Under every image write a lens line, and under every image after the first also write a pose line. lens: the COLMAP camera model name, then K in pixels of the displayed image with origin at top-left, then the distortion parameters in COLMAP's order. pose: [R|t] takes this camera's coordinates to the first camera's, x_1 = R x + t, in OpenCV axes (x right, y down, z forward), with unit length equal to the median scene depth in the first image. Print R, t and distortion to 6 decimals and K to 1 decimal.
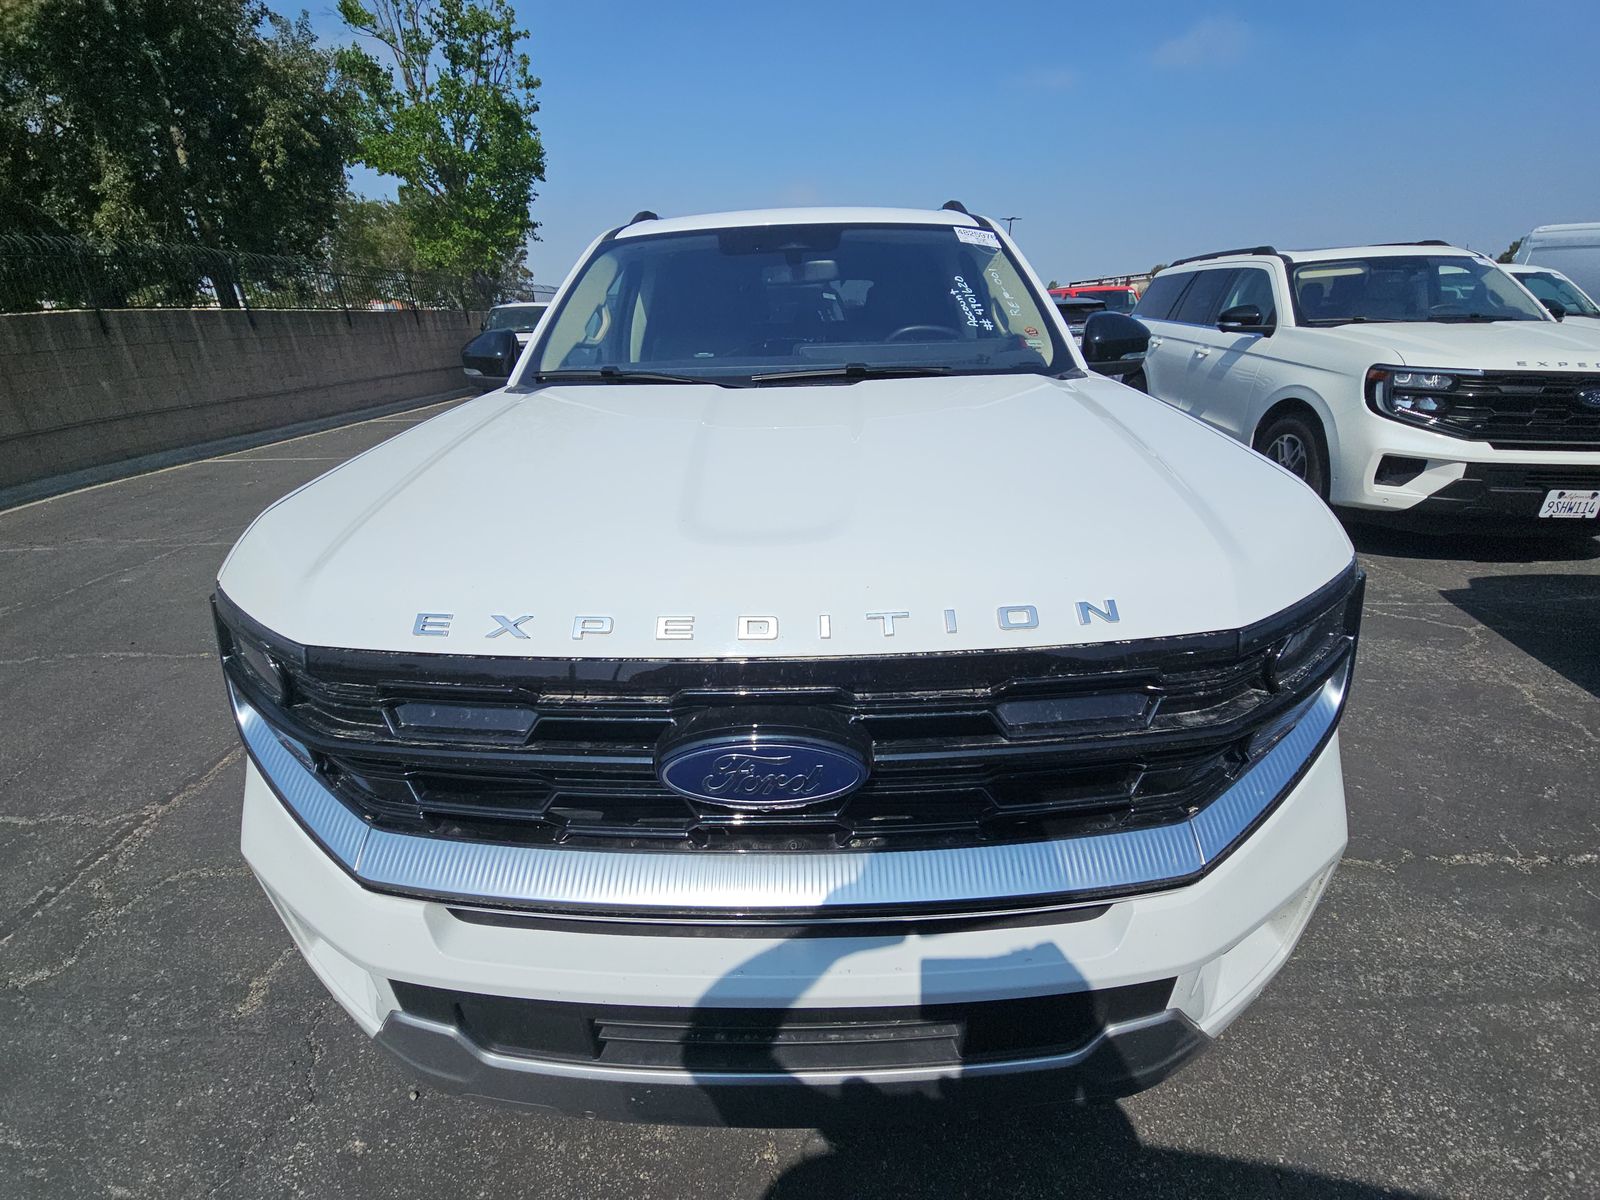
lens RADIAL K [[644.6, 0, 801.1], [0, 644.6, 621.7], [0, 0, 1]] dist [-0.000946, -0.000153]
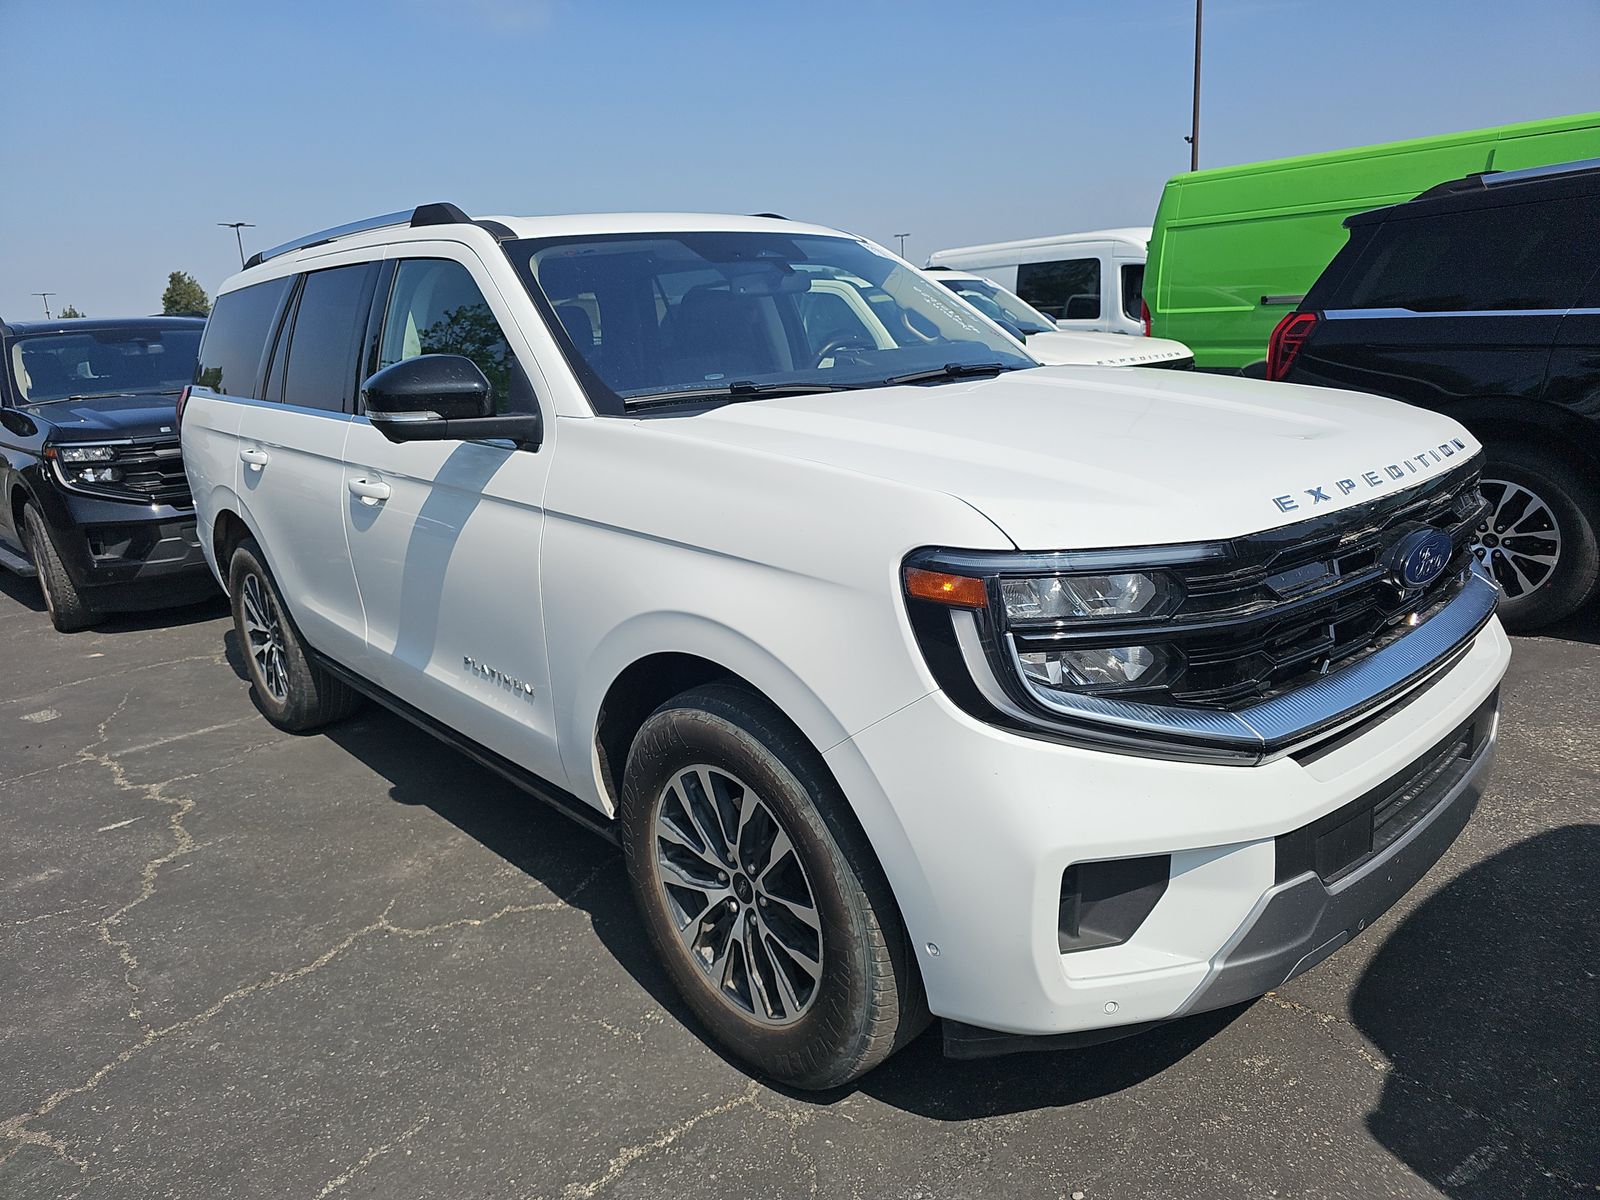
lens RADIAL K [[1239.3, 0, 800.0], [0, 1239.3, 600.0], [0, 0, 1]] dist [0.084328, 0.000885]
pose [[0.692022, -0.163639, 0.703085, 0.380193], [0.346104, 0.929936, -0.124220, -0.254321], [-0.633497, 0.329303, 0.700172, 0.520052]]
